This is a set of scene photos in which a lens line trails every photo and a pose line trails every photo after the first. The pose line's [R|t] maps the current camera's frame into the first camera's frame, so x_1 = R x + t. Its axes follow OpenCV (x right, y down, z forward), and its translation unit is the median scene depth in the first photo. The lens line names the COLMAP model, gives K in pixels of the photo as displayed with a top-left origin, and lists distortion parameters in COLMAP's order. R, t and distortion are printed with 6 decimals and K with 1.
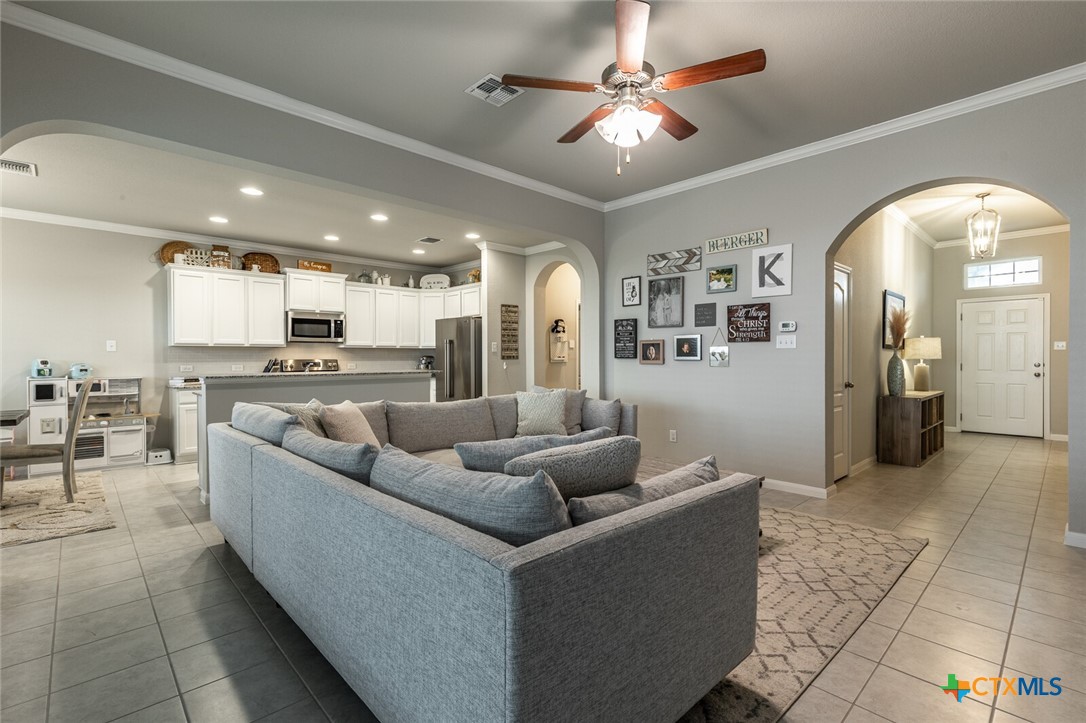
lens RADIAL K [[492.6, 0, 554.2], [0, 492.6, 364.6], [0, 0, 1]] dist [0.003214, -0.000275]
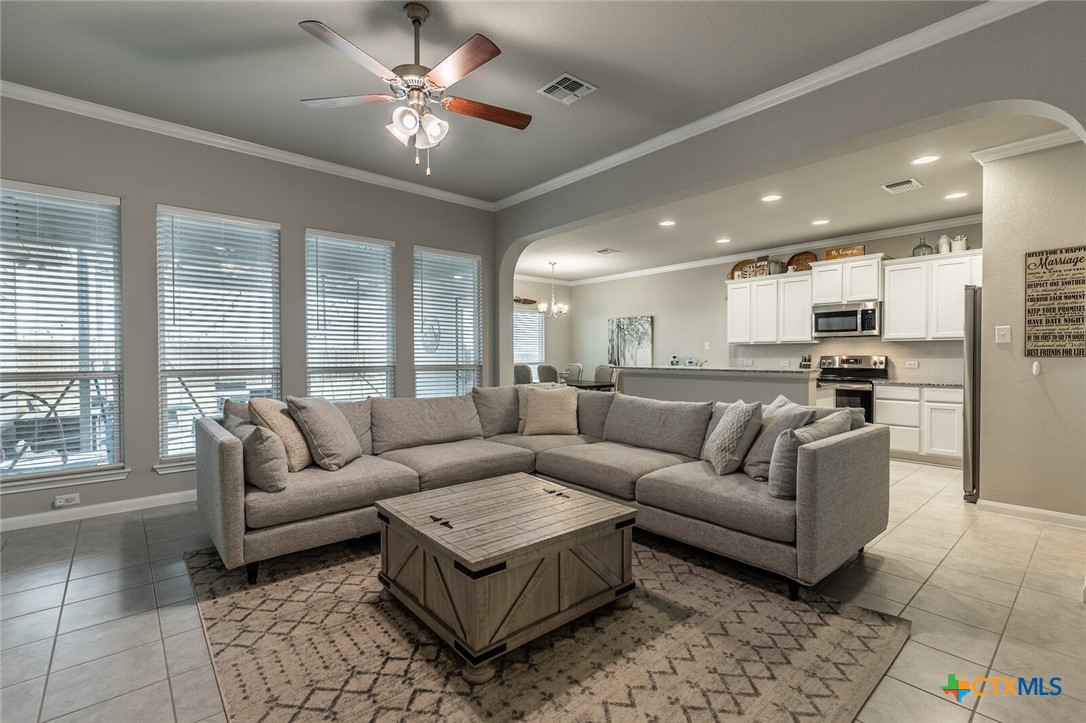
lens RADIAL K [[492.6, 0, 550.1], [0, 492.6, 359.4], [0, 0, 1]] dist [0.003214, -0.000275]
pose [[-0.043776, 0.010202, -0.998989, 0.548436], [-0.012247, 0.999867, 0.010748, -0.008322], [0.998966, 0.012705, -0.043645, 0.617948]]
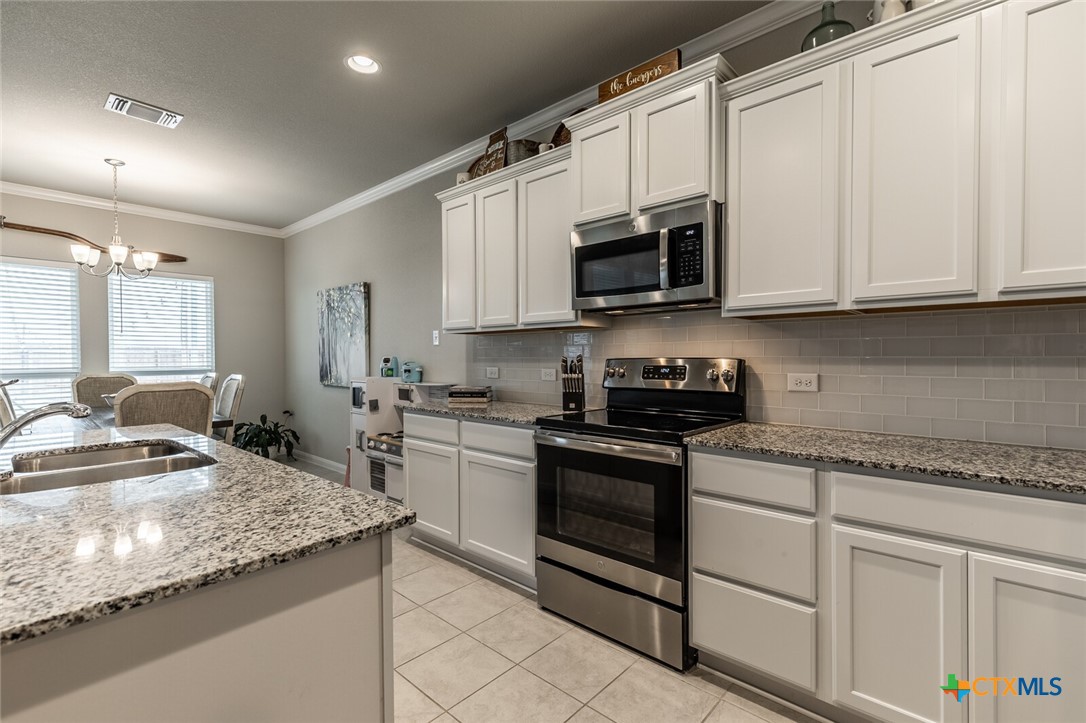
lens RADIAL K [[492.6, 0, 551.0], [0, 492.6, 362.9], [0, 0, 1]] dist [0.003214, -0.000275]
pose [[0.062131, 0.019400, -0.997879, -0.183207], [-0.007678, 0.999791, 0.018960, -0.016125], [0.998038, 0.006483, 0.062267, 1.134943]]
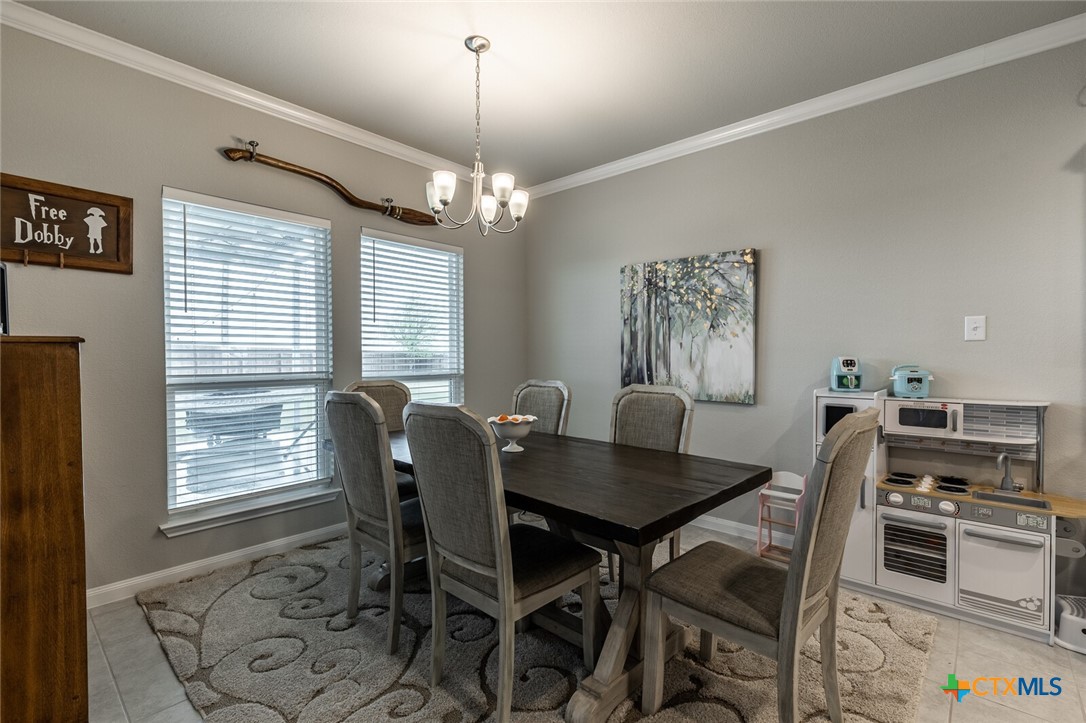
lens RADIAL K [[492.6, 0, 544.4], [0, 492.6, 361.2], [0, 0, 1]] dist [0.003214, -0.000275]
pose [[0.070145, 0.015360, -0.997419, -0.485058], [-0.011112, 0.999831, 0.014616, -0.009557], [0.997475, 0.010058, 0.070304, 0.588457]]
